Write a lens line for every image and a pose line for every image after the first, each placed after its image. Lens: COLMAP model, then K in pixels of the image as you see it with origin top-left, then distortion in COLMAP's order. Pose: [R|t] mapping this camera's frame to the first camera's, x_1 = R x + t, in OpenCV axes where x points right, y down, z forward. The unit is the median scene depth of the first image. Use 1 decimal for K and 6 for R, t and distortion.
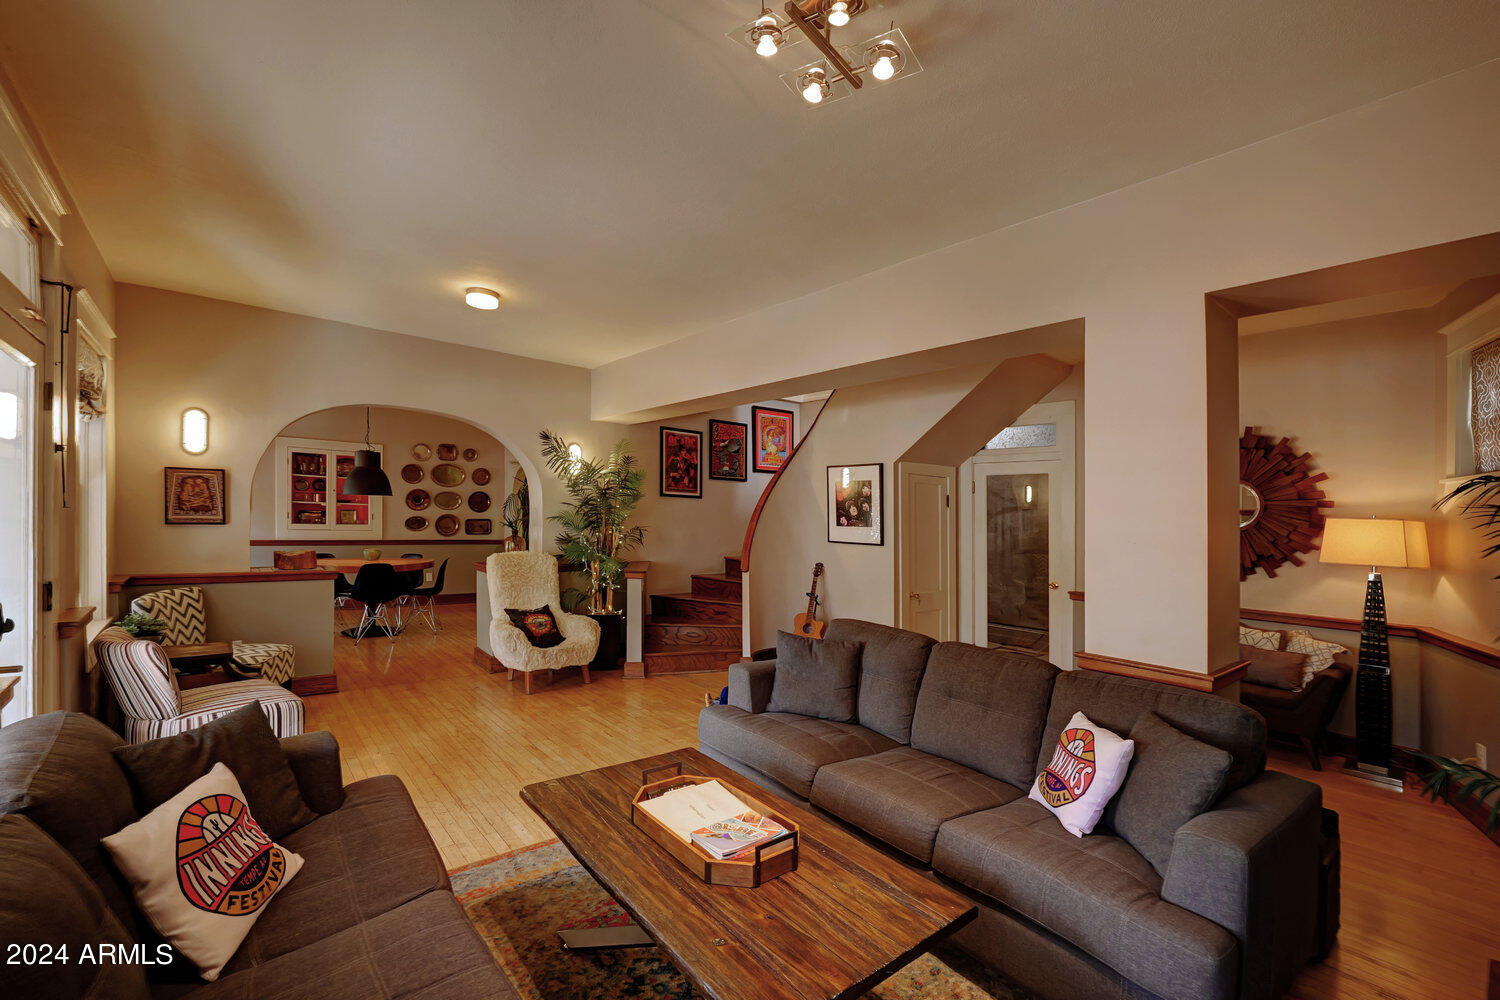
lens RADIAL K [[651.5, 0, 748.5], [0, 651.5, 535.7], [0, 0, 1]] dist [-0.001039, -0.000150]
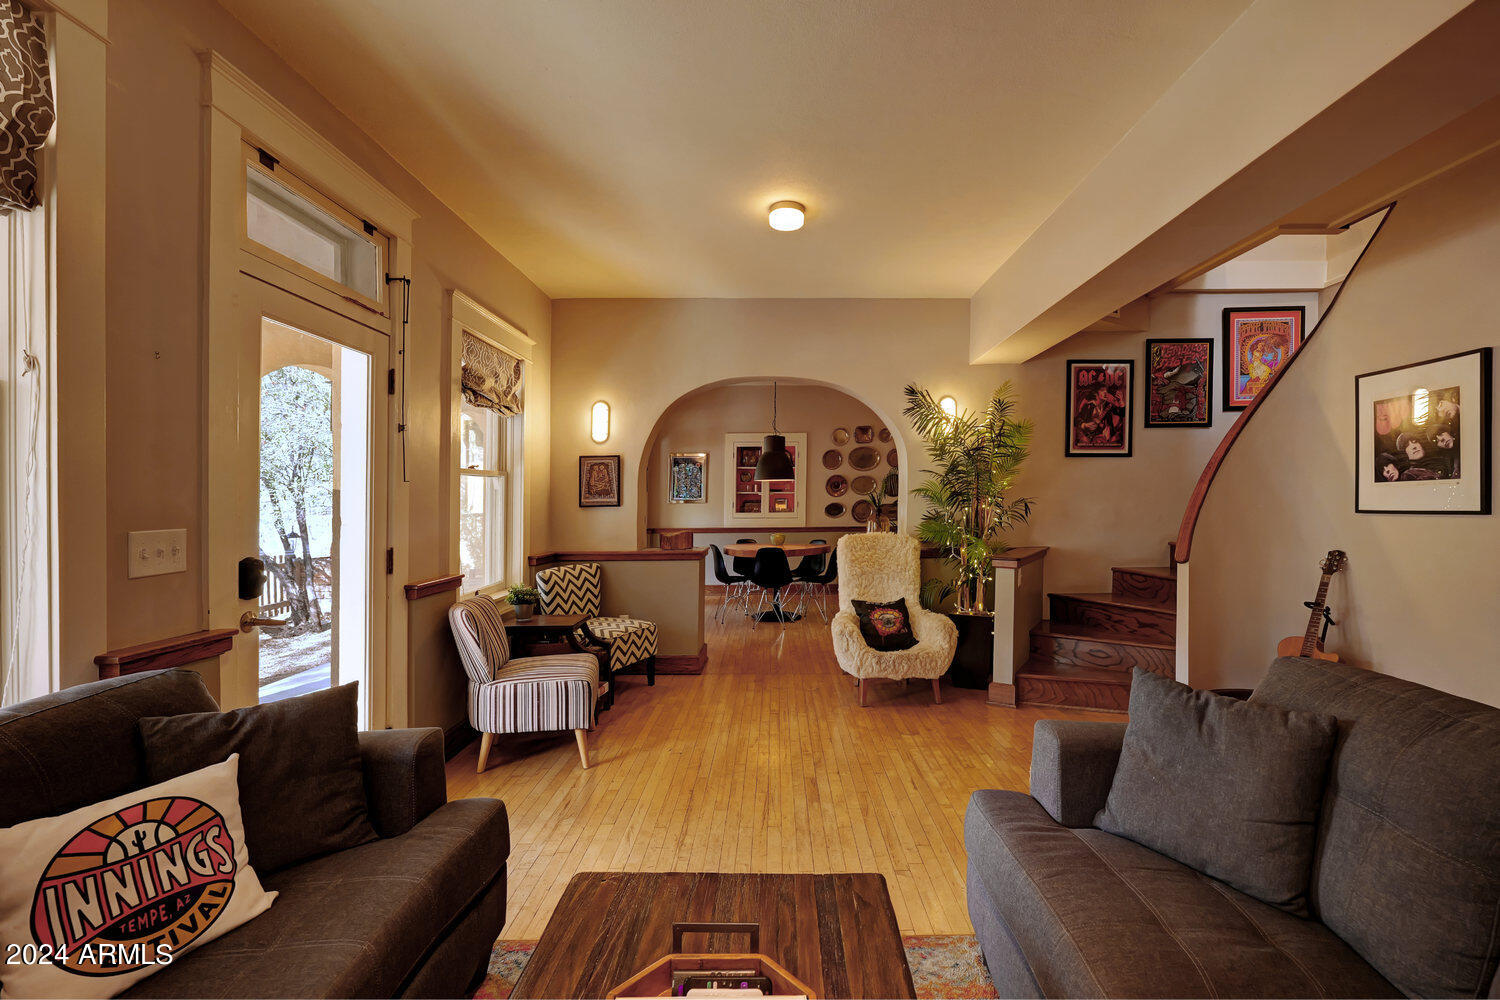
lens RADIAL K [[701.3, 0, 750.3], [0, 701.3, 542.9], [0, 0, 1]] dist [-0.009634, 0.000330]
pose [[0.794503, 0.008413, -0.607202, 0.070845], [0.004985, 0.999780, 0.020375, 0.020310], [0.607240, -0.019215, 0.794286, 0.210331]]
